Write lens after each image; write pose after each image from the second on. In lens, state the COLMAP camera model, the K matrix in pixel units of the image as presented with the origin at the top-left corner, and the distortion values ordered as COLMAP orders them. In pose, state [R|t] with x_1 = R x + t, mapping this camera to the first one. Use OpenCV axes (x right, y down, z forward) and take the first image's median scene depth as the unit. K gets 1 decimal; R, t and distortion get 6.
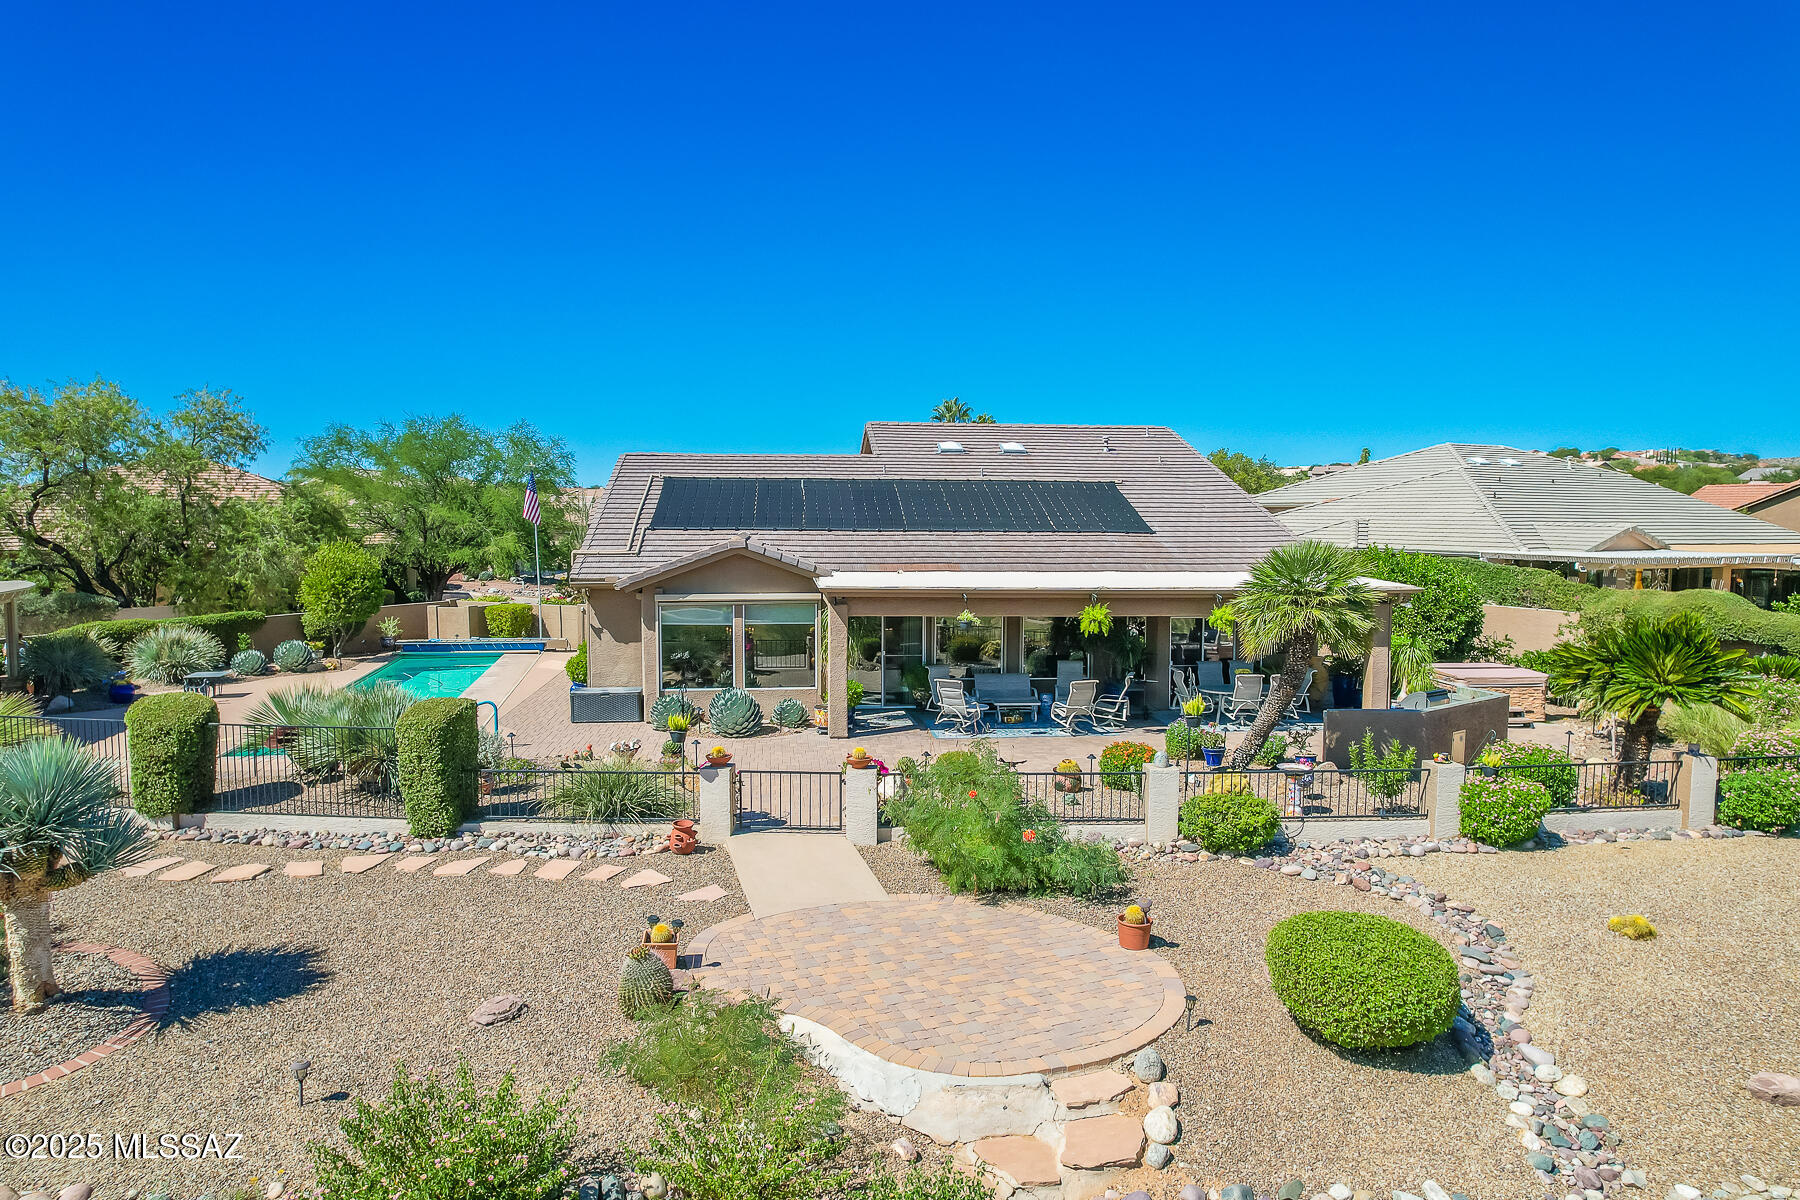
lens RADIAL K [[1164.4, 0, 898.3], [0, 1164.4, 560.8], [0, 0, 1]] dist [-0.093712, 0.076488]
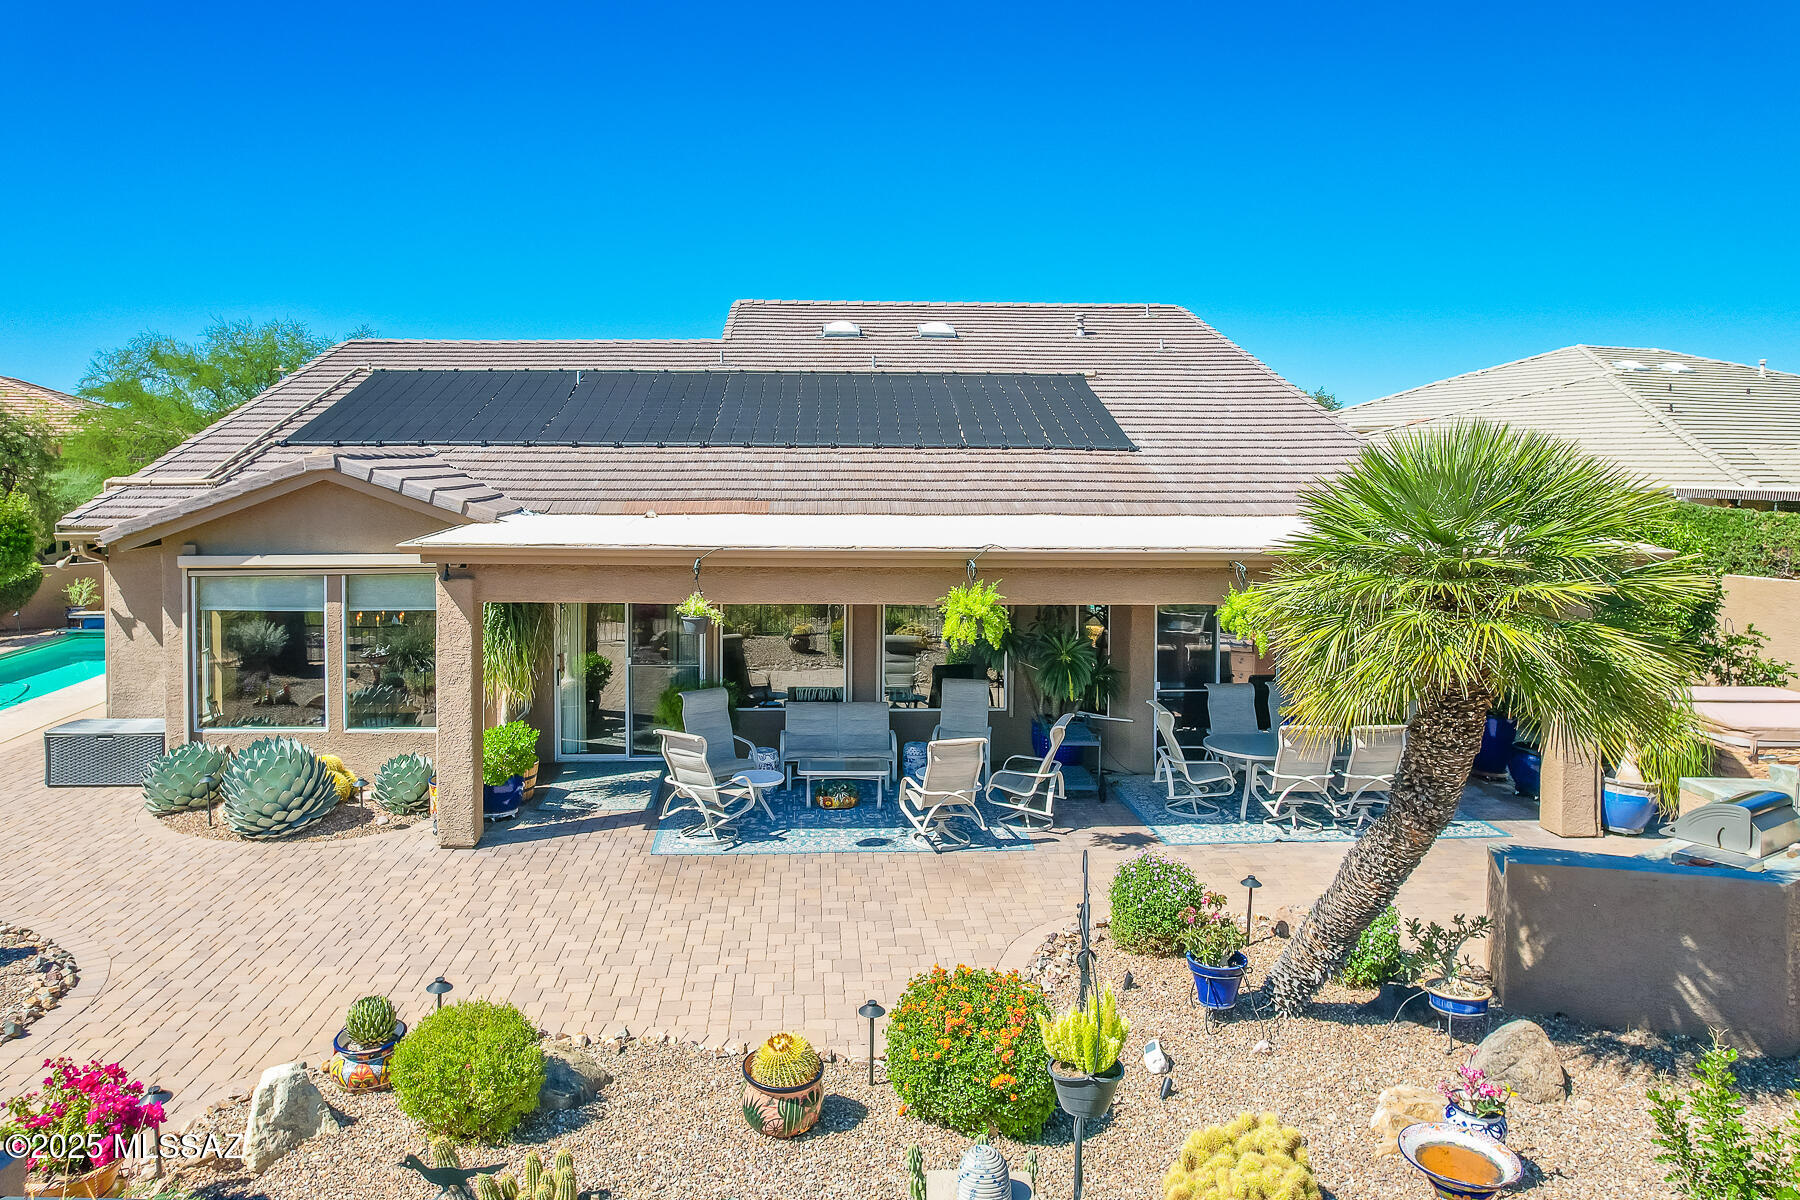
lens RADIAL K [[1183.4, 0, 868.9], [0, 1183.4, 463.7], [0, 0, 1]] dist [-0.025674, 0.000978]
pose [[0.998187, -0.000584, -0.060178, 0.187453], [-0.001724, 0.999265, -0.038289, 0.008871], [0.060156, 0.038323, 0.997453, 0.613356]]
